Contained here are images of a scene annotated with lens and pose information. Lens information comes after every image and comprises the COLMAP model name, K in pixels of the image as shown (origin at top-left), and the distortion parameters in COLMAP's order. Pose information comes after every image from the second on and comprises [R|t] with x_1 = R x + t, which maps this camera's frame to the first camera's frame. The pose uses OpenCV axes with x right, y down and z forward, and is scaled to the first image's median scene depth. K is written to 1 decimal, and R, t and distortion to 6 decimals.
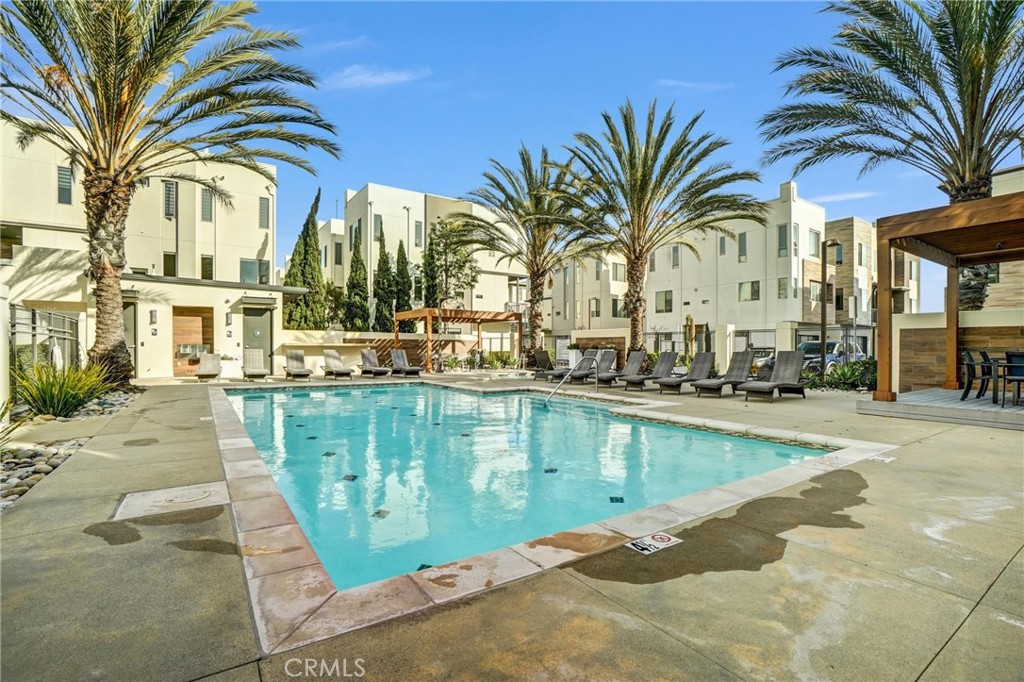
lens RADIAL K [[453.9, 0, 515.4], [0, 453.9, 345.6], [0, 0, 1]] dist [-0.014004, 0.005018]
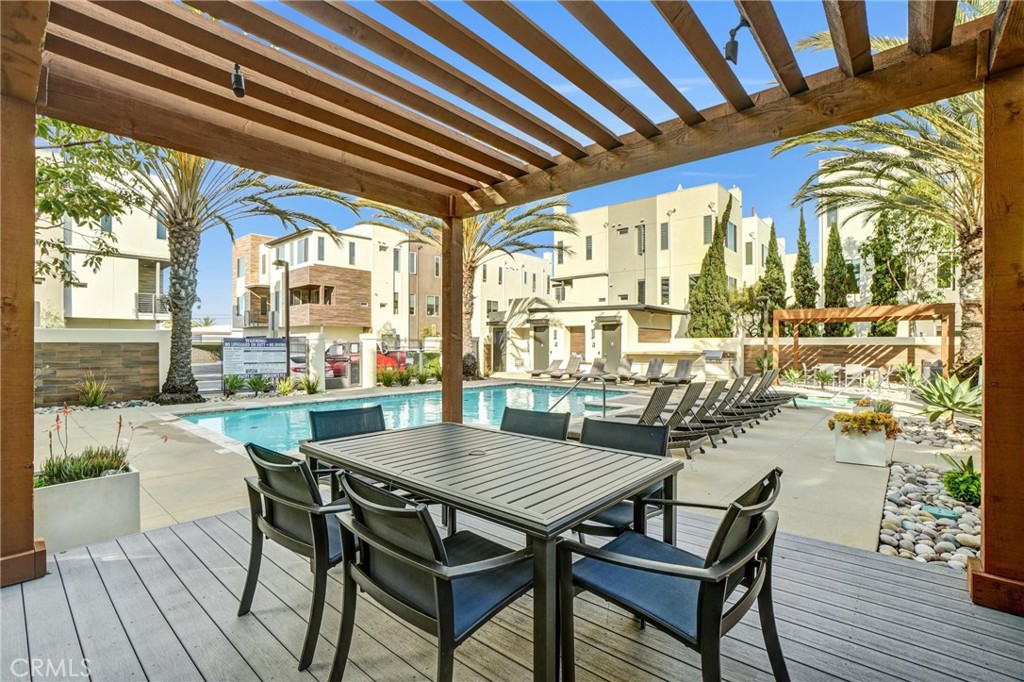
lens RADIAL K [[453.9, 0, 514.0], [0, 453.9, 345.1], [0, 0, 1]] dist [-0.014004, 0.005018]
pose [[0.259585, -0.001560, -0.965719, 0.450709], [0.002898, 0.999995, -0.000836, -0.016052], [0.965716, -0.002582, 0.259589, 0.276911]]
